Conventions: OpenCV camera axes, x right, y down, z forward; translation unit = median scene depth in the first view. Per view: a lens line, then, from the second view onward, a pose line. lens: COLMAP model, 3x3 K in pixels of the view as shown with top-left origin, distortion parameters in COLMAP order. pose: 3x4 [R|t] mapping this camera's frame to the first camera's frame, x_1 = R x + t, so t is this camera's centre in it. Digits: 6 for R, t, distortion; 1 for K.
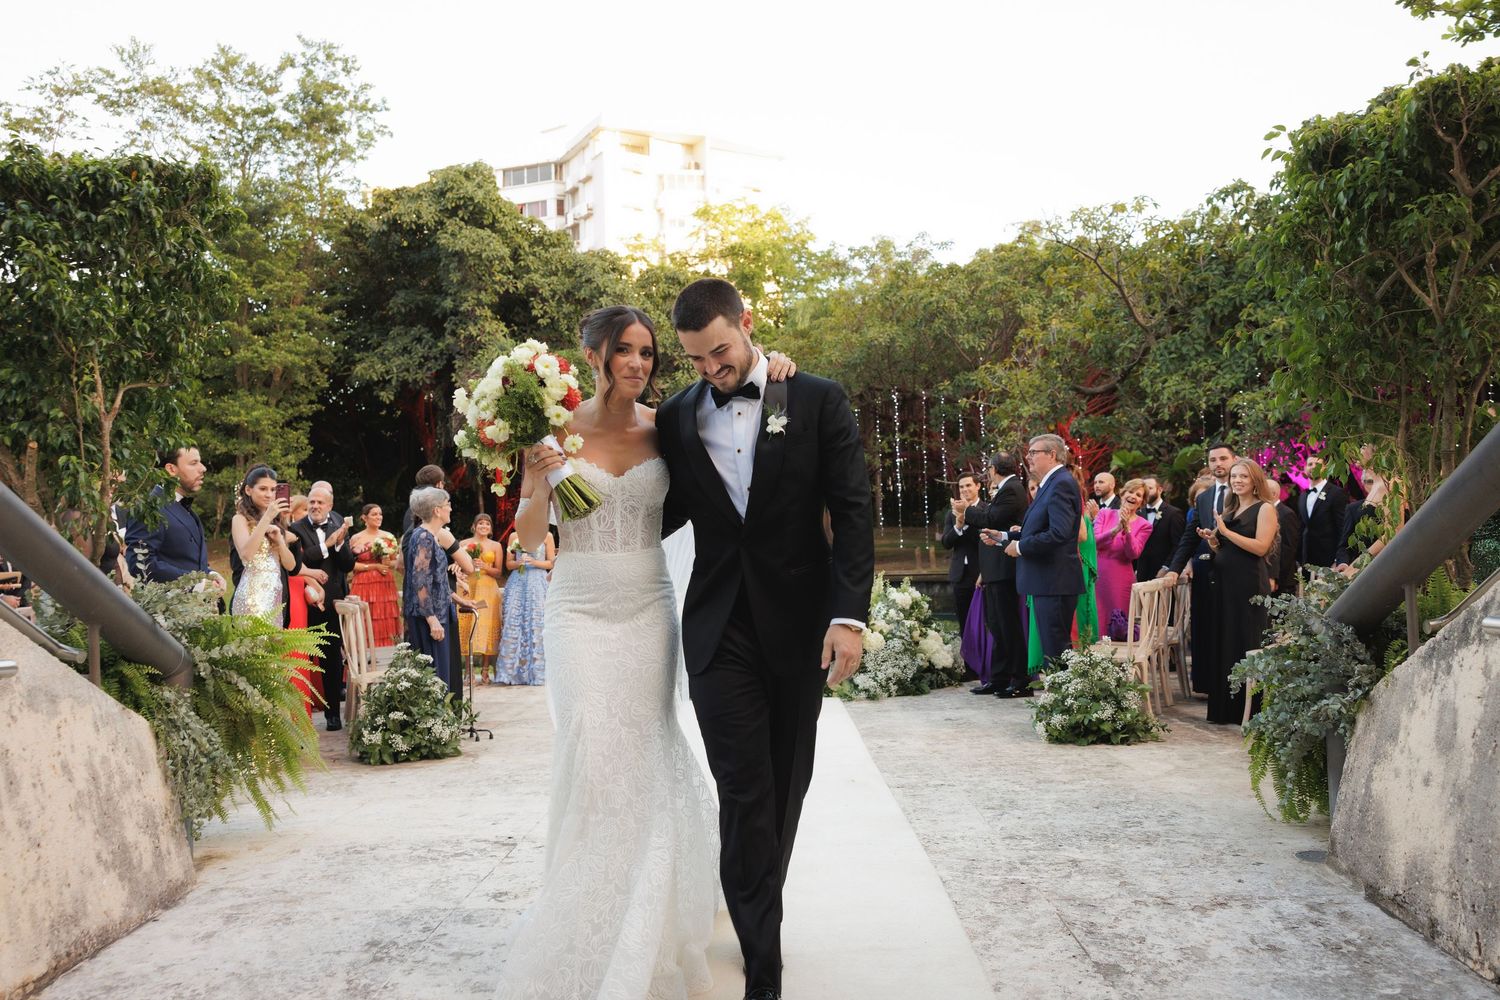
lens RADIAL K [[1169.1, 0, 750.0], [0, 1169.1, 500.0], [0, 0, 1]] dist [0.017264, -0.000612]
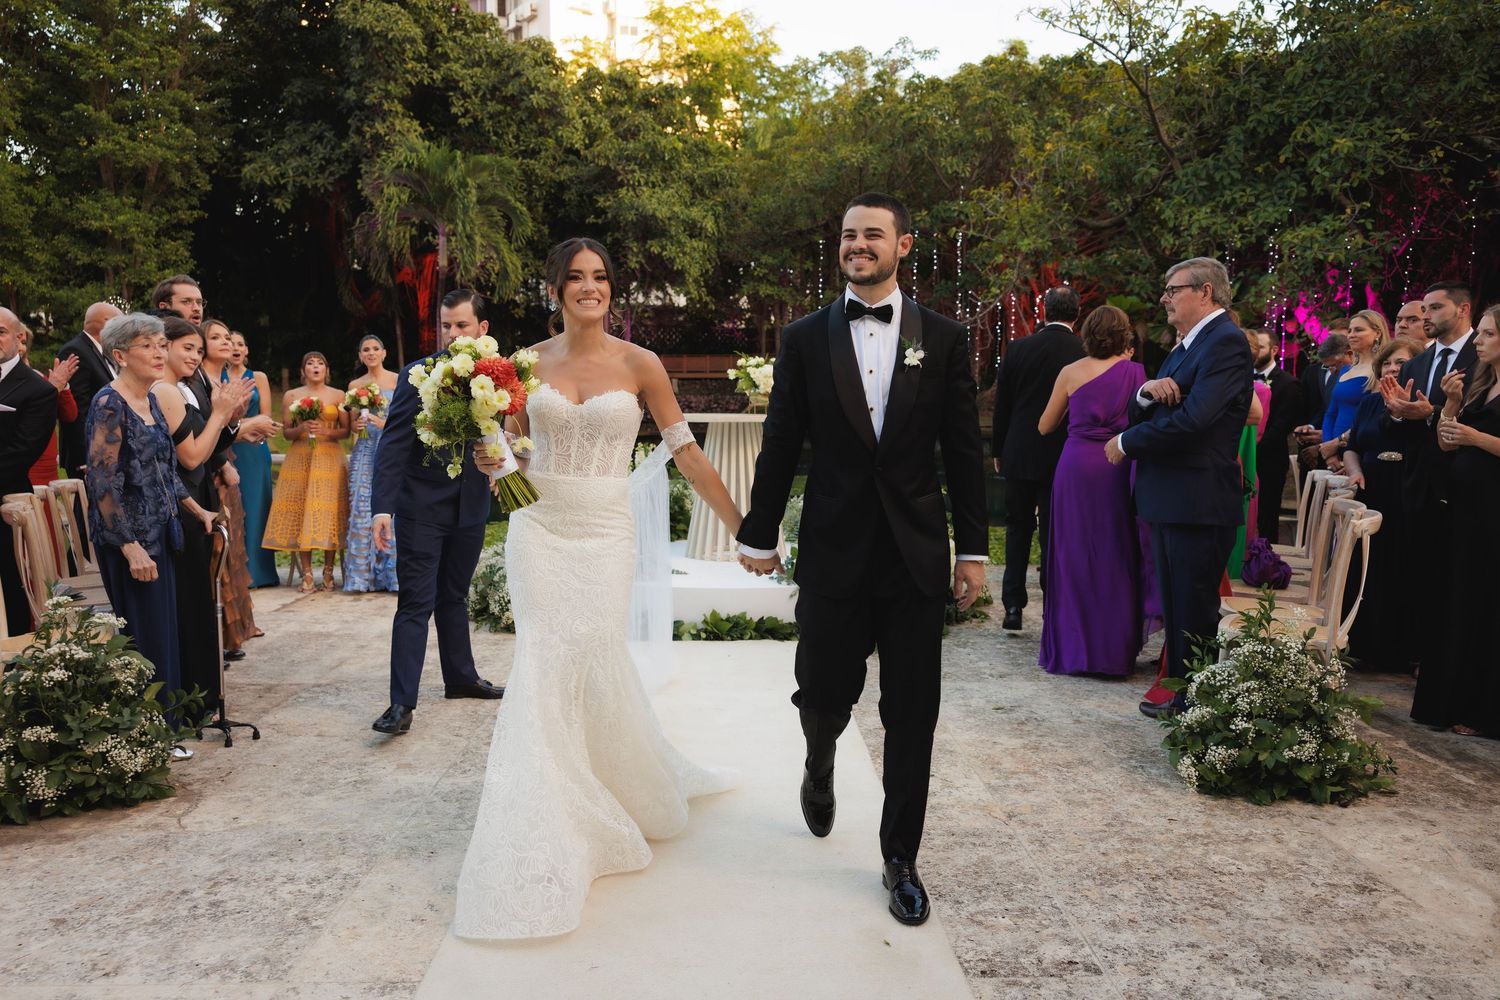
lens RADIAL K [[1169.1, 0, 750.0], [0, 1169.1, 500.0], [0, 0, 1]] dist [0.017264, -0.000612]
pose [[0.998692, 0.024543, 0.044845, 0.000728], [-0.030498, 0.990056, 0.137331, -0.002135], [-0.041029, -0.138519, 0.989509, 0.102744]]
